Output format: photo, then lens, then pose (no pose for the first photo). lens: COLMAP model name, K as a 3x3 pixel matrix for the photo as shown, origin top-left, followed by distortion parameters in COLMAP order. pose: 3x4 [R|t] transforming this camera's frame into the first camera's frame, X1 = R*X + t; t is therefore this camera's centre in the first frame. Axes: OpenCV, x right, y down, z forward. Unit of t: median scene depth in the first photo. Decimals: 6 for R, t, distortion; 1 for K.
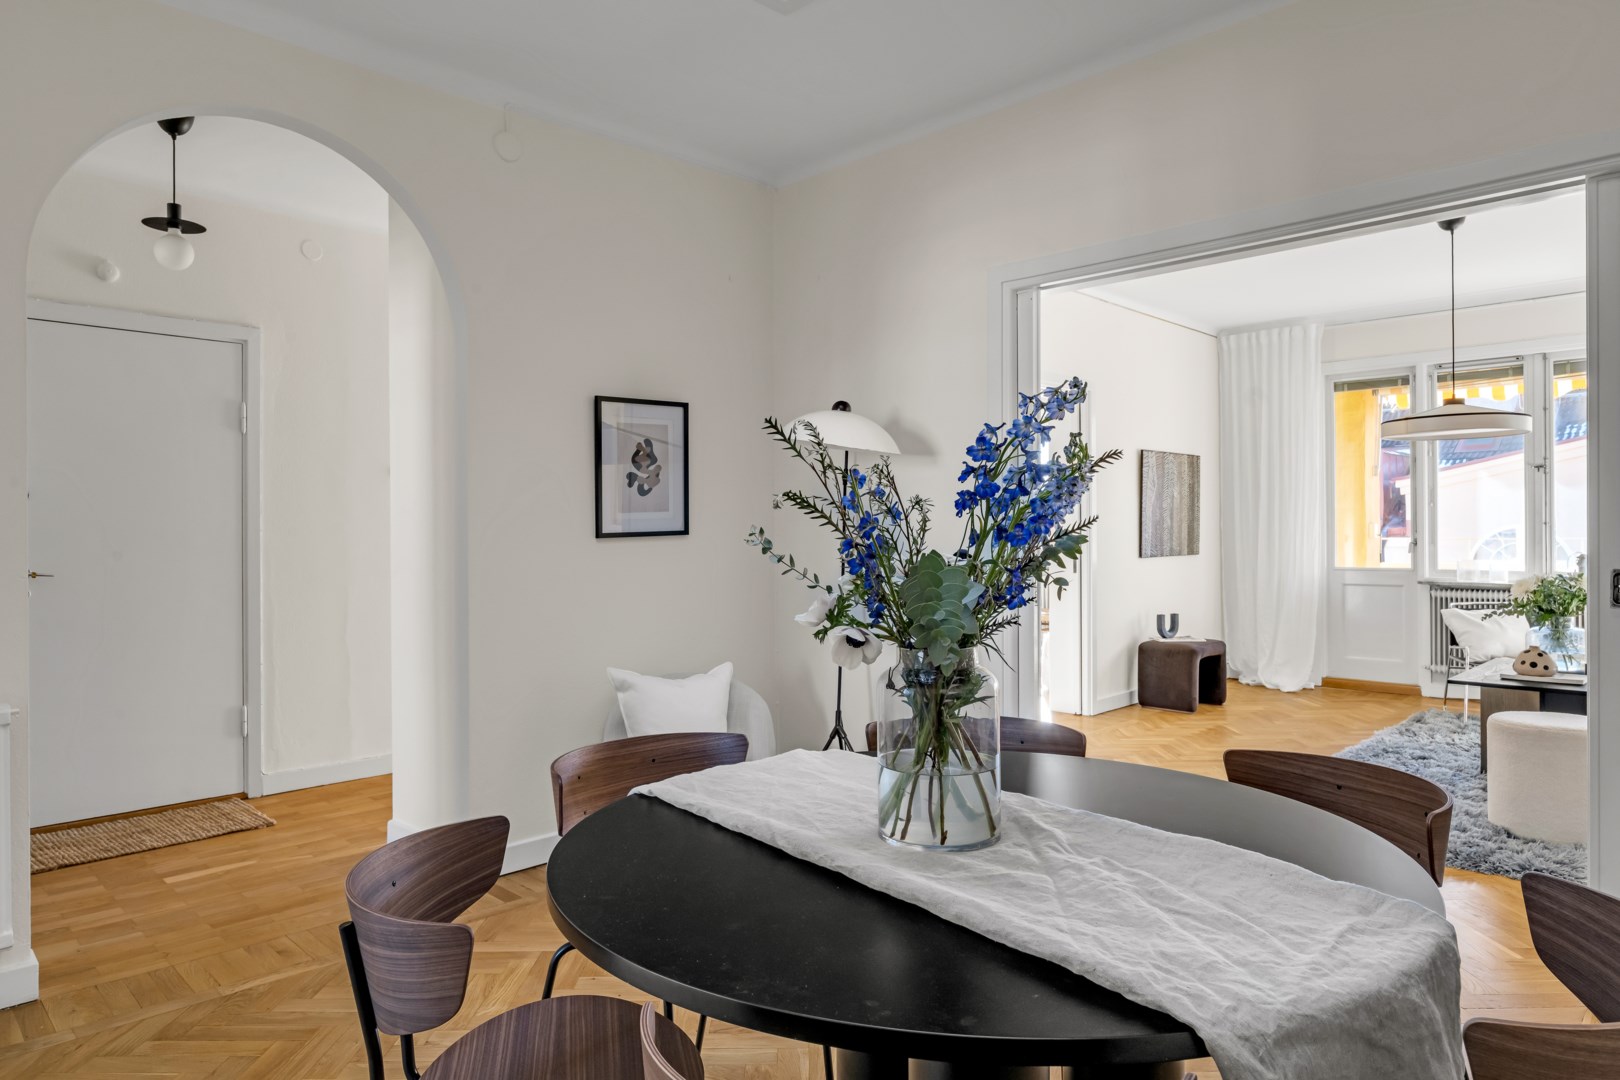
lens RADIAL K [[999.9, 0, 799.7], [0, 999.9, 531.8], [0, 0, 1]] dist [-0.021708, -0.002526]
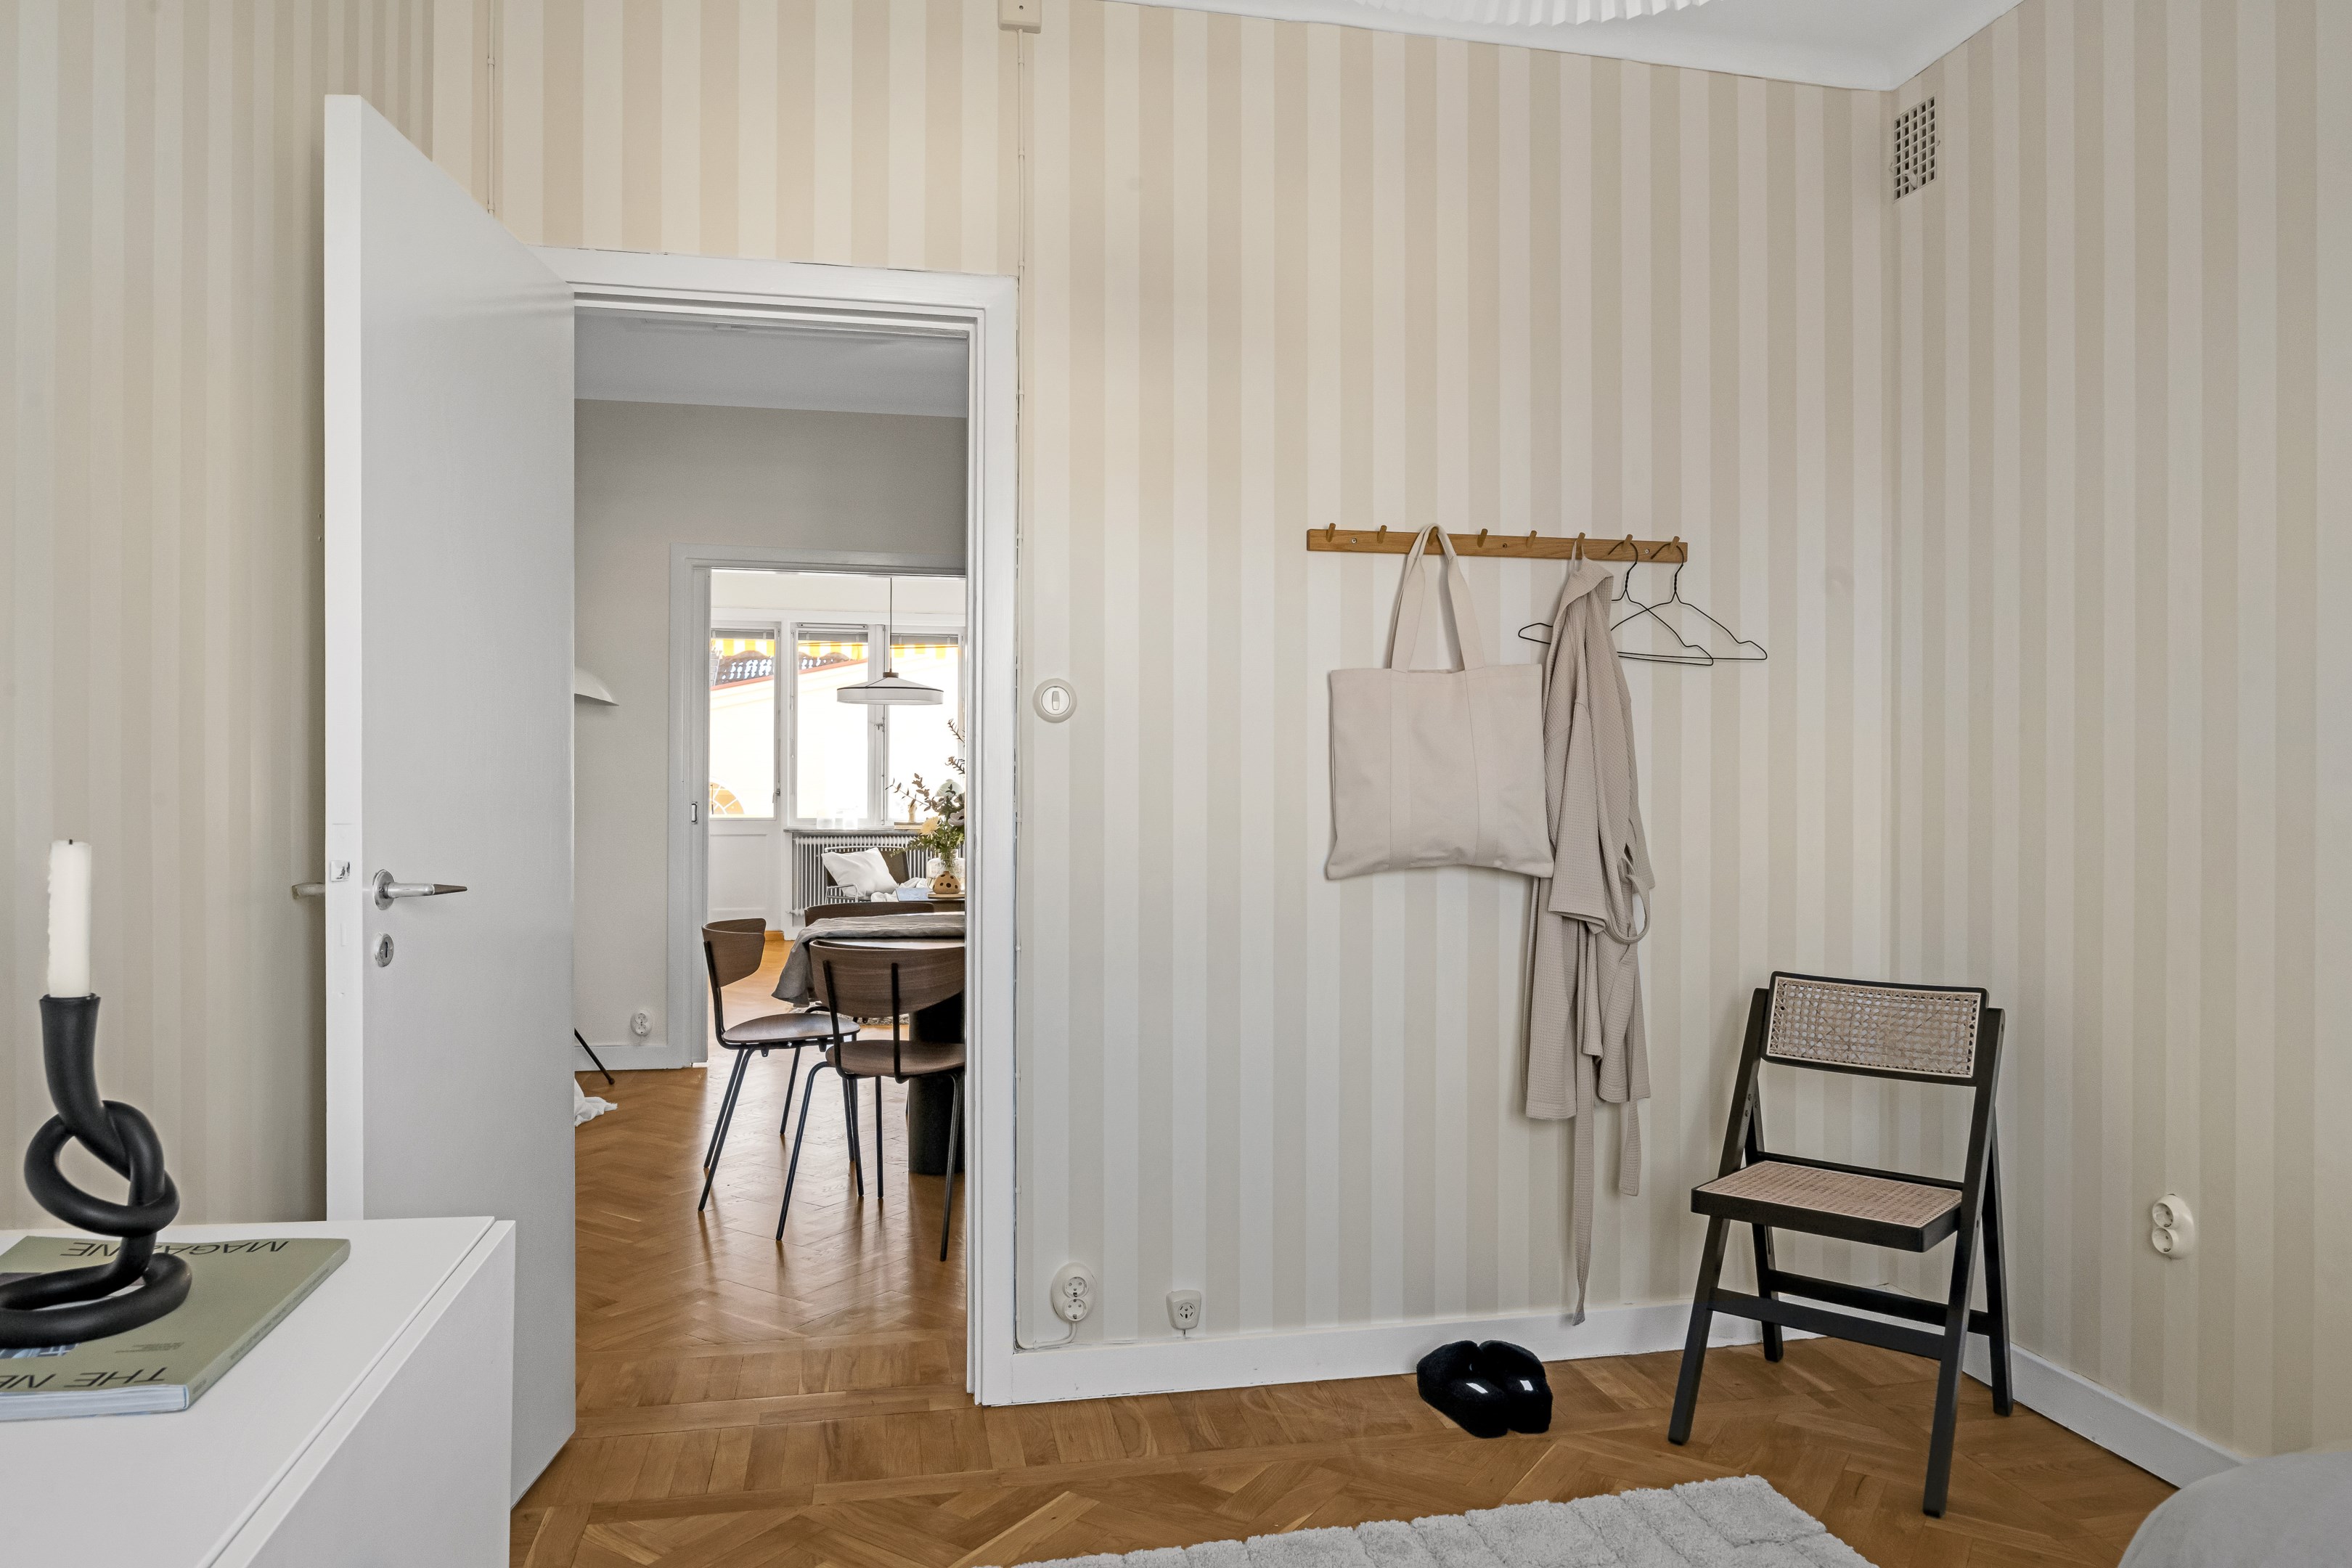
lens RADIAL K [[1567.7, 0, 1188.1], [0, 1567.7, 782.2], [0, 0, 1]] dist [-0.022534, 0.004289]
pose [[0.536680, 0.008252, 0.843745, -0.803732], [-0.007637, 0.999959, -0.004922, 0.007196], [-0.843751, -0.003802, 0.536721, -0.358205]]
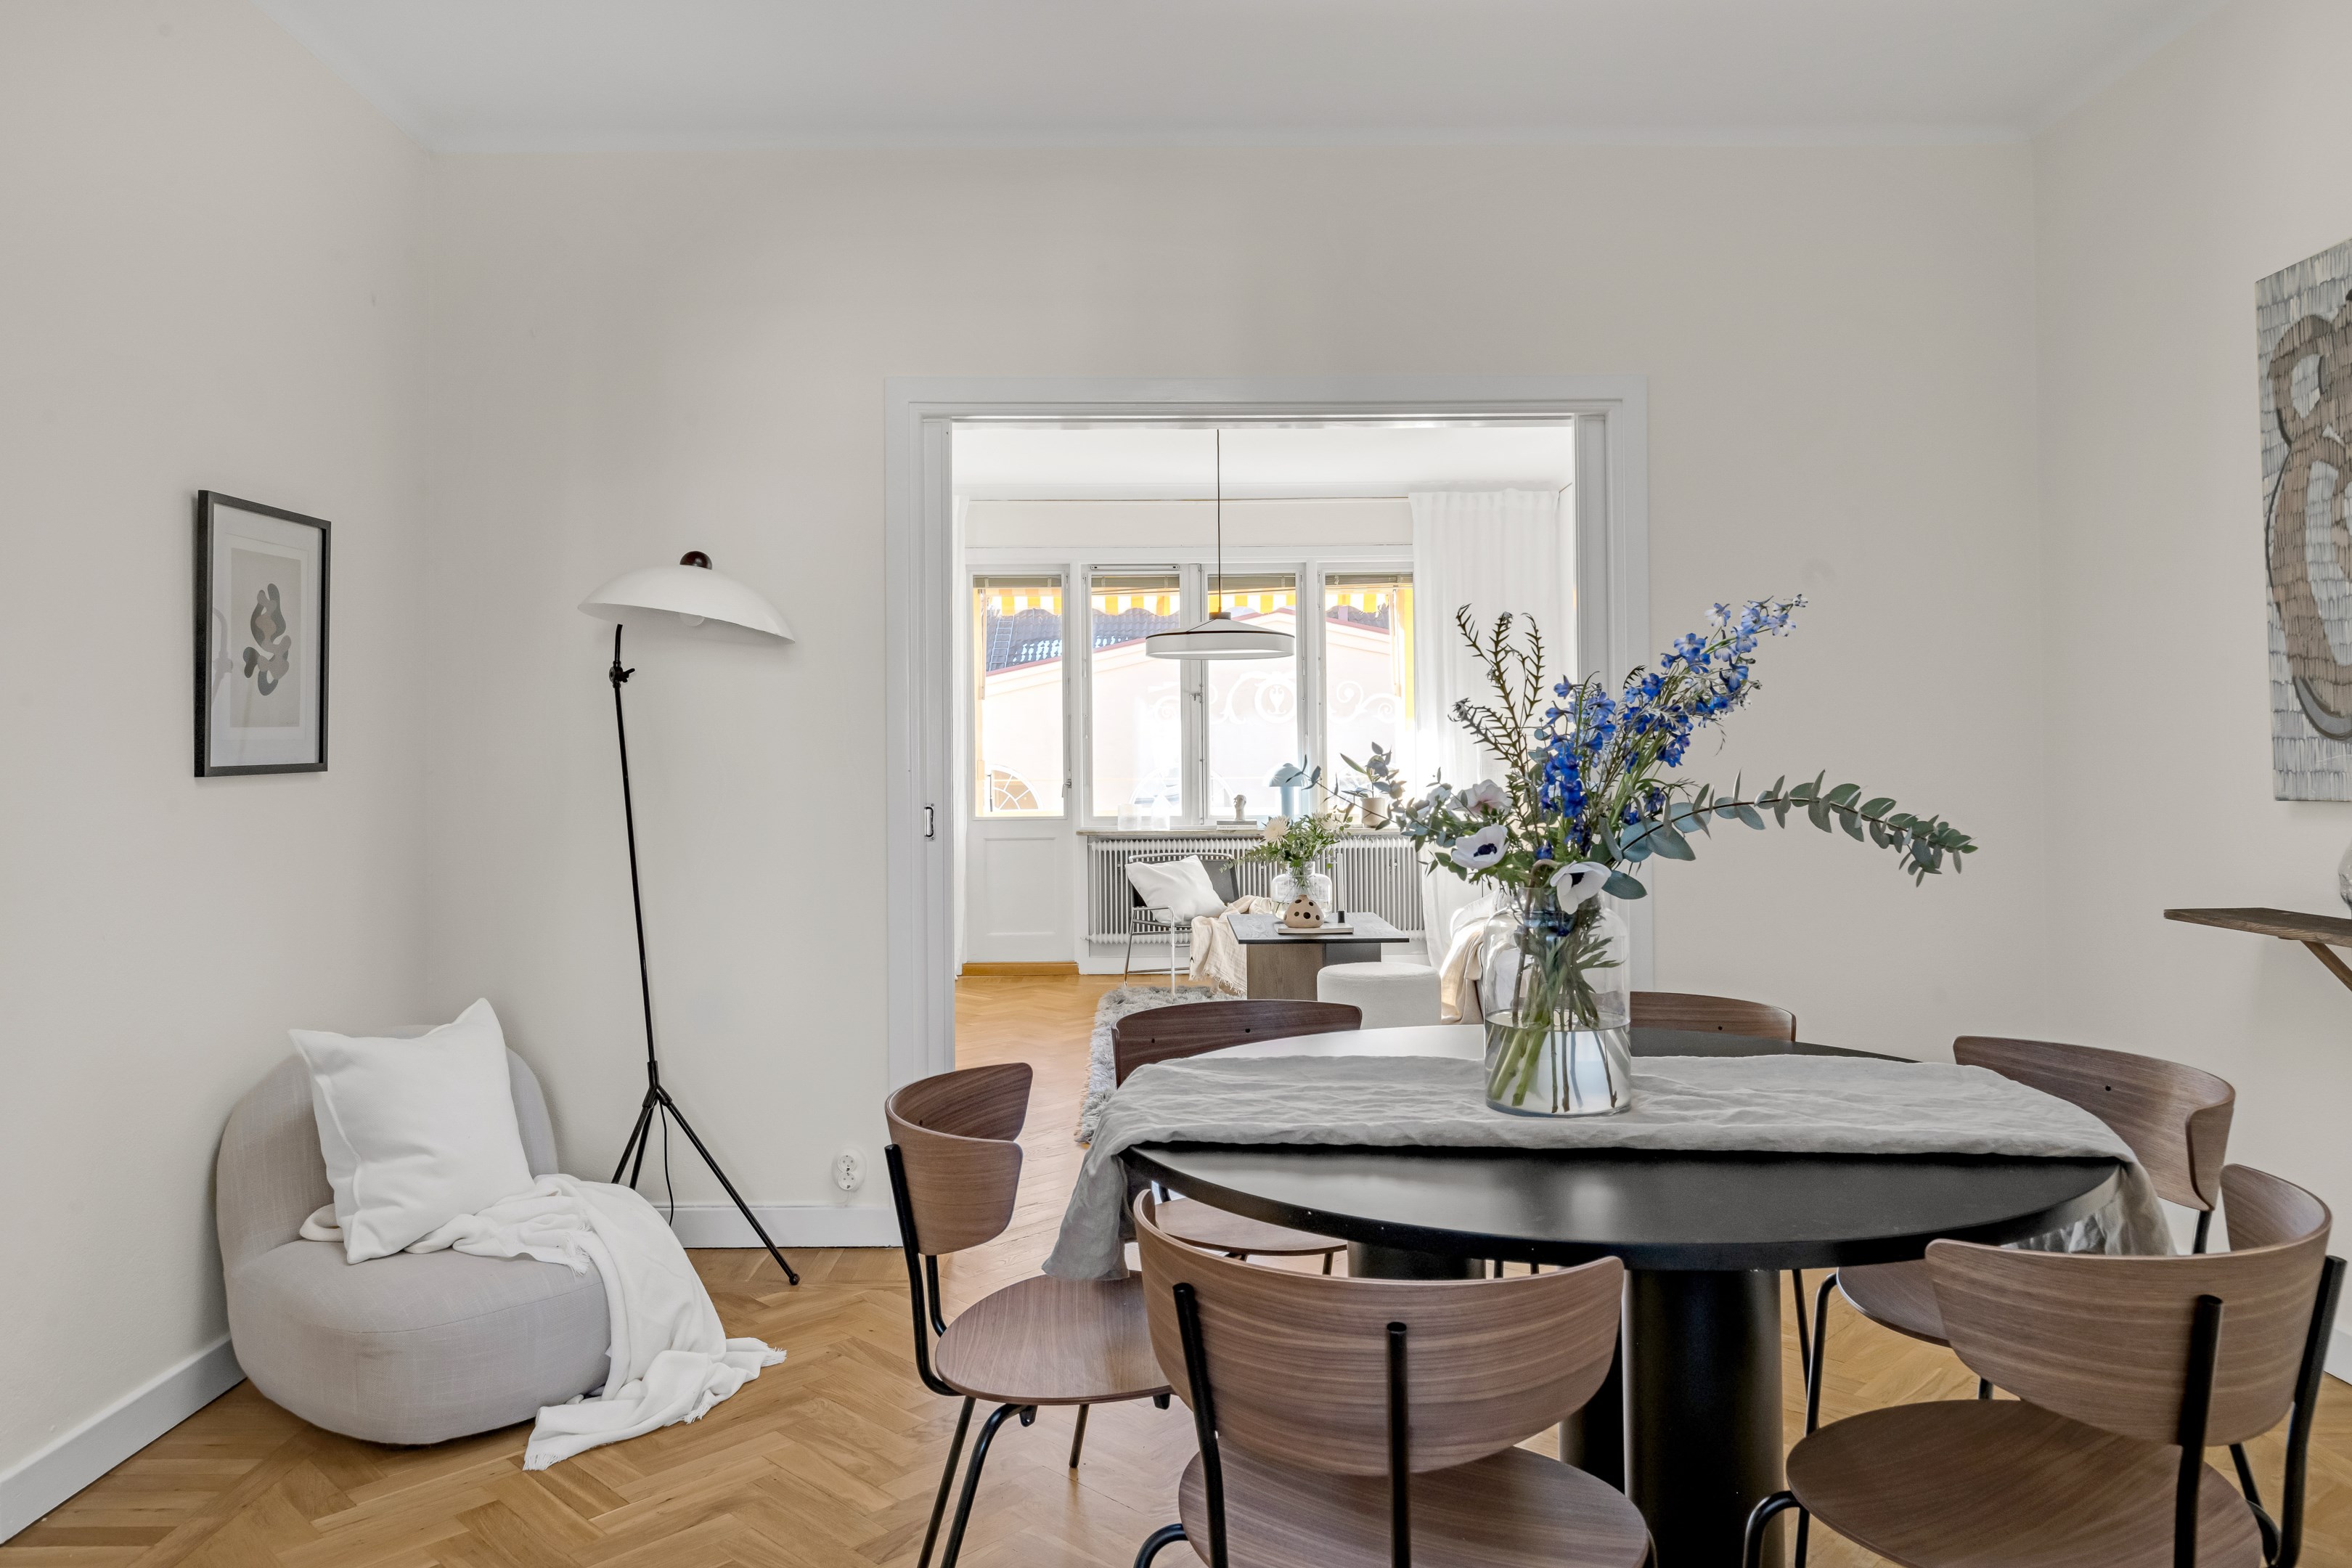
lens RADIAL K [[1567.7, 0, 1178.1], [0, 1567.7, 771.6], [0, 0, 1]] dist [-0.022534, 0.004289]
pose [[0.686556, -0.001696, 0.727075, -0.366806], [0.004927, 0.999985, -0.002320, 0.006417], [-0.727060, 0.005175, 0.686555, 0.102298]]
